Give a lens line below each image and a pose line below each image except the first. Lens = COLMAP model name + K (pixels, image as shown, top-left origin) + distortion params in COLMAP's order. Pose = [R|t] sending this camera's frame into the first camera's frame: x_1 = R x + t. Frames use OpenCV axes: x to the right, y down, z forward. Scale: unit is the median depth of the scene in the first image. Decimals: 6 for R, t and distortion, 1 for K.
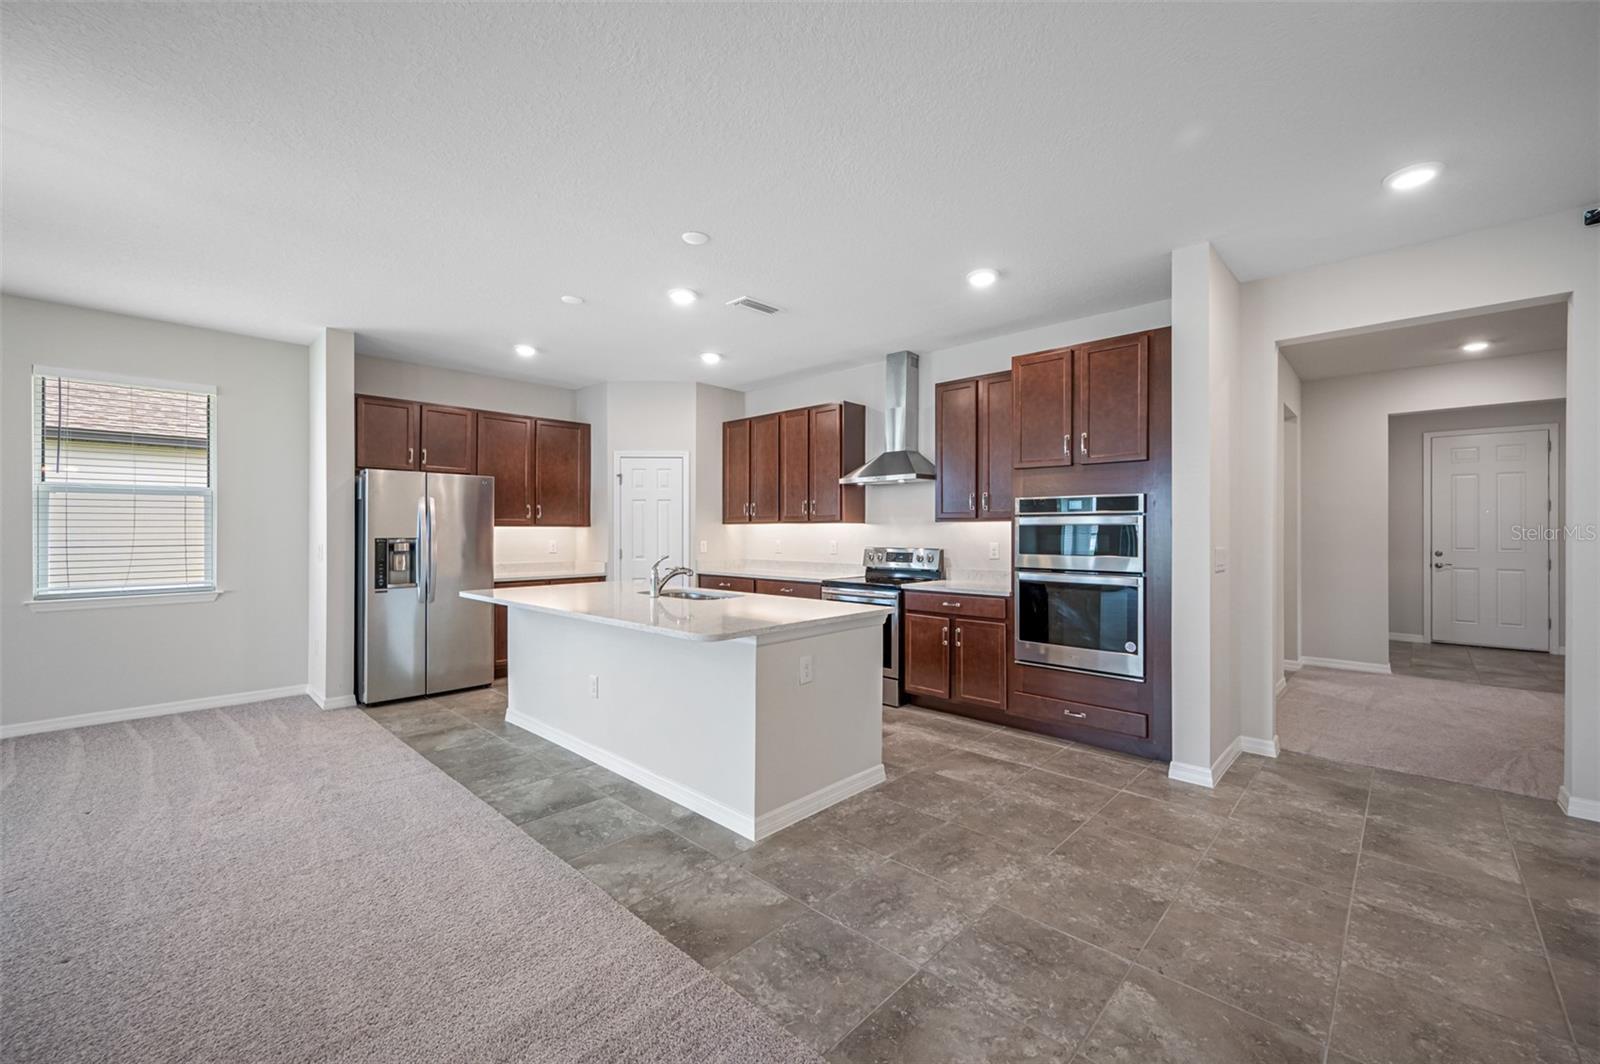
lens RADIAL K [[636.4, 0, 805.0], [0, 636.4, 534.1], [0, 0, 1]] dist [-0.005430, 0.000082]
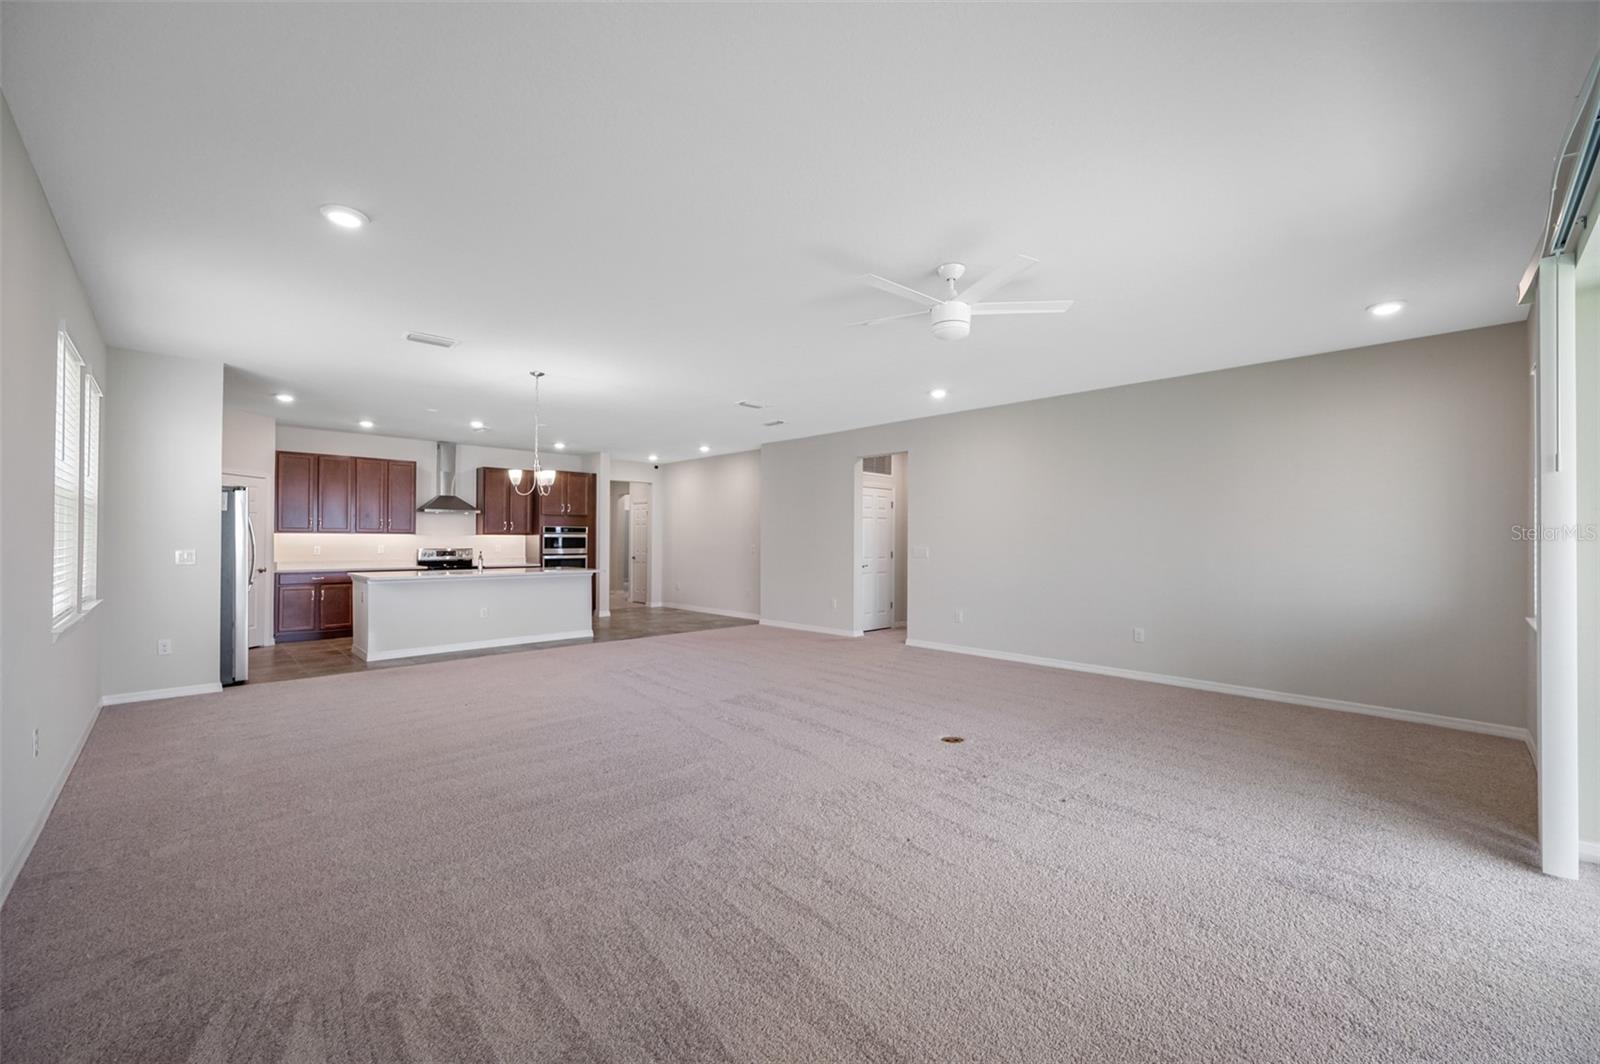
lens RADIAL K [[636.4, 0, 805.0], [0, 636.4, 534.1], [0, 0, 1]] dist [-0.005430, 0.000082]
pose [[0.042724, 0.010215, 0.999035, -2.184564], [0.000433, 0.999947, -0.010243, 0.000119], [-0.999087, 0.000870, 0.042717, -0.147935]]
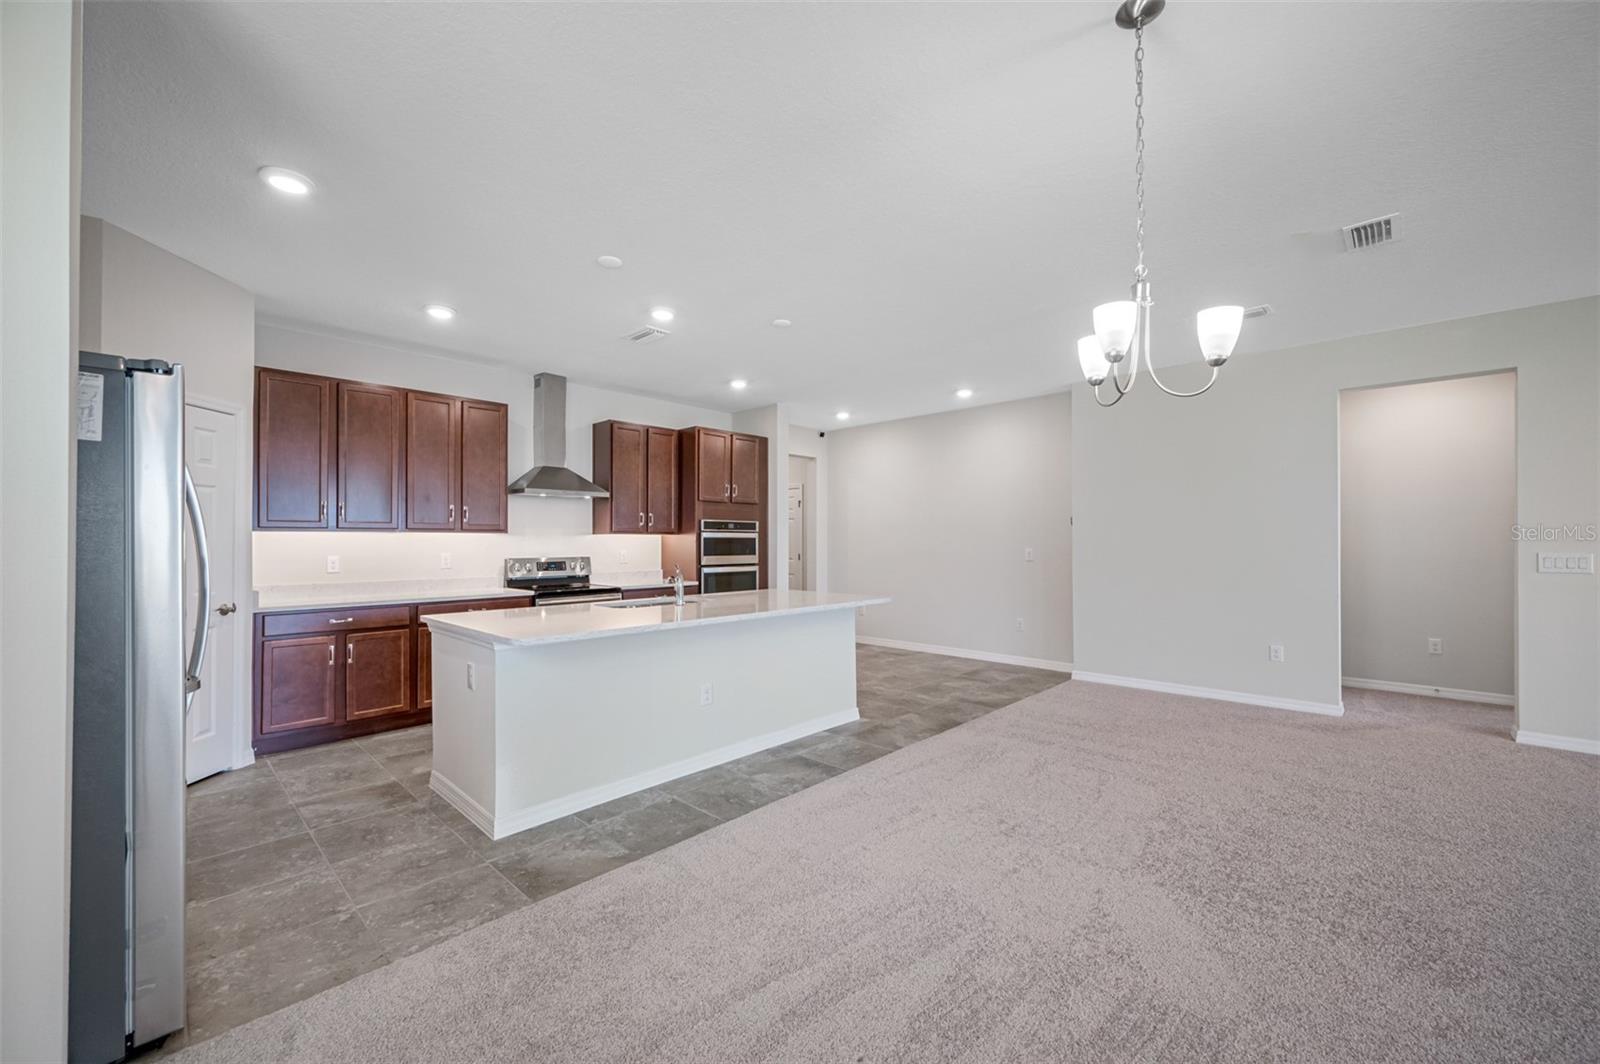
lens RADIAL K [[636.4, 0, 805.0], [0, 636.4, 534.1], [0, 0, 1]] dist [-0.005430, 0.000082]
pose [[0.007276, 0.010192, 0.999922, -1.224775], [0.004641, 0.999937, -0.010226, -0.005880], [-0.999963, 0.004715, 0.007228, 0.755204]]
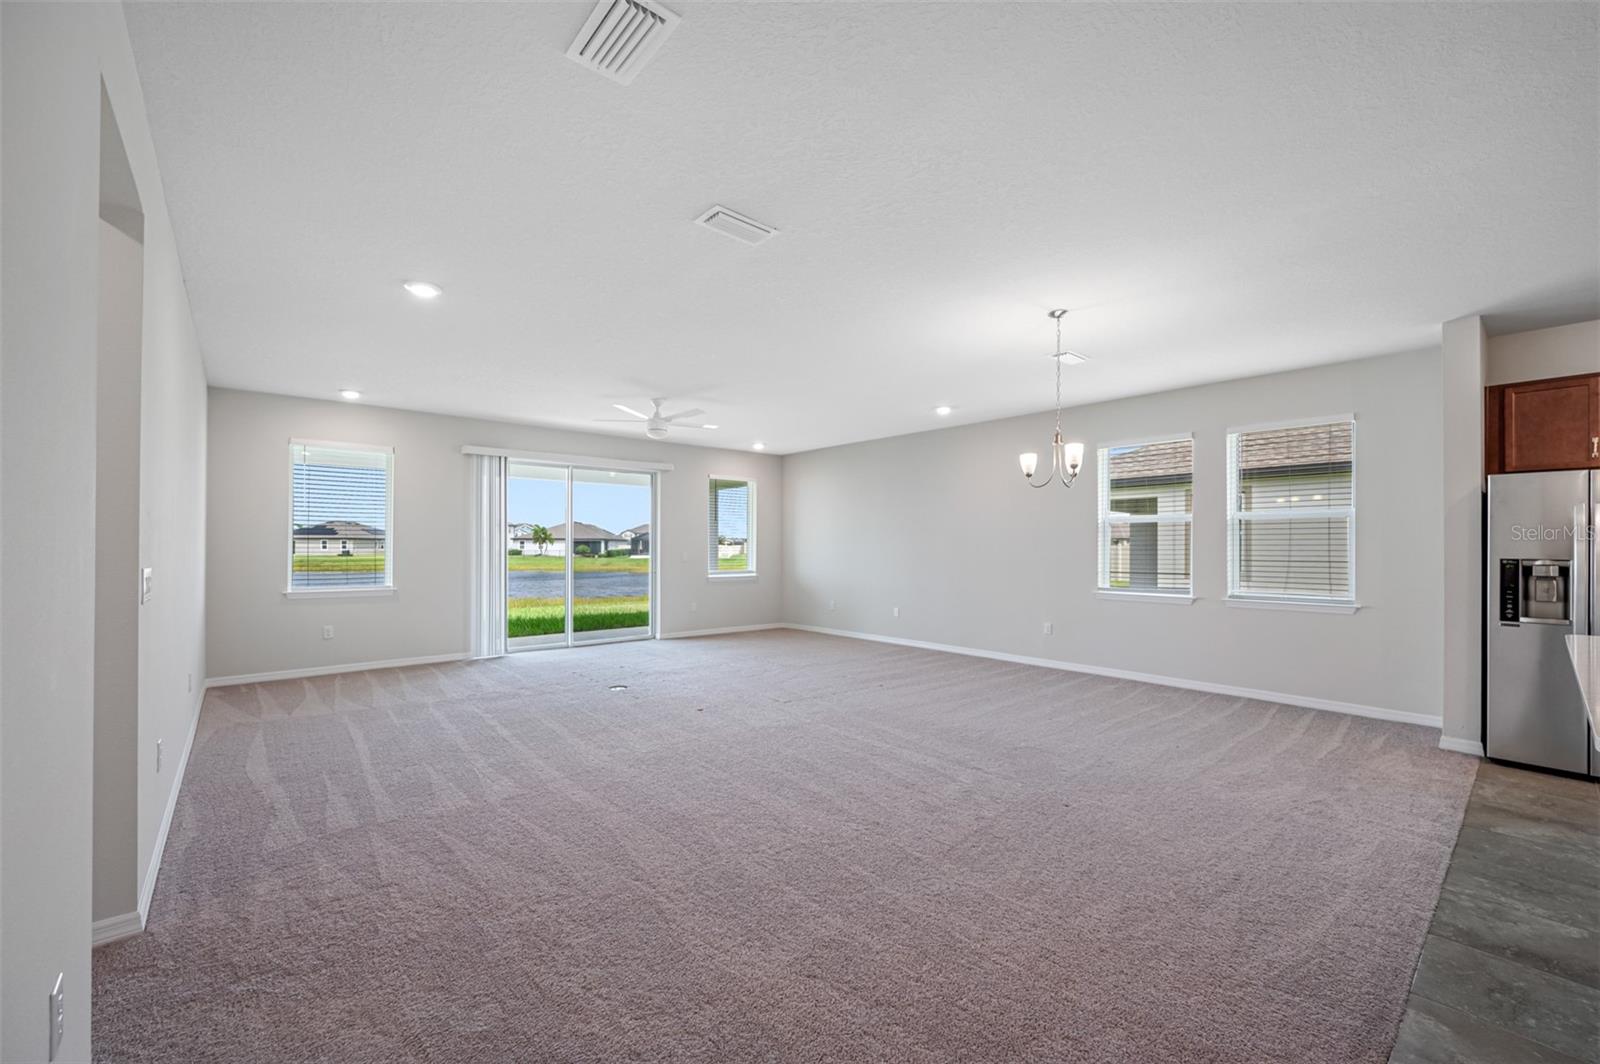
lens RADIAL K [[645.0, 0, 811.6], [0, 645.0, 544.1], [0, 0, 1]] dist [0.000795, 0.000197]
pose [[-0.094934, -0.003388, -0.995478, 0.280539], [-0.007465, 0.999969, -0.002691, -0.004004], [0.995456, 0.007176, -0.094956, 0.225998]]
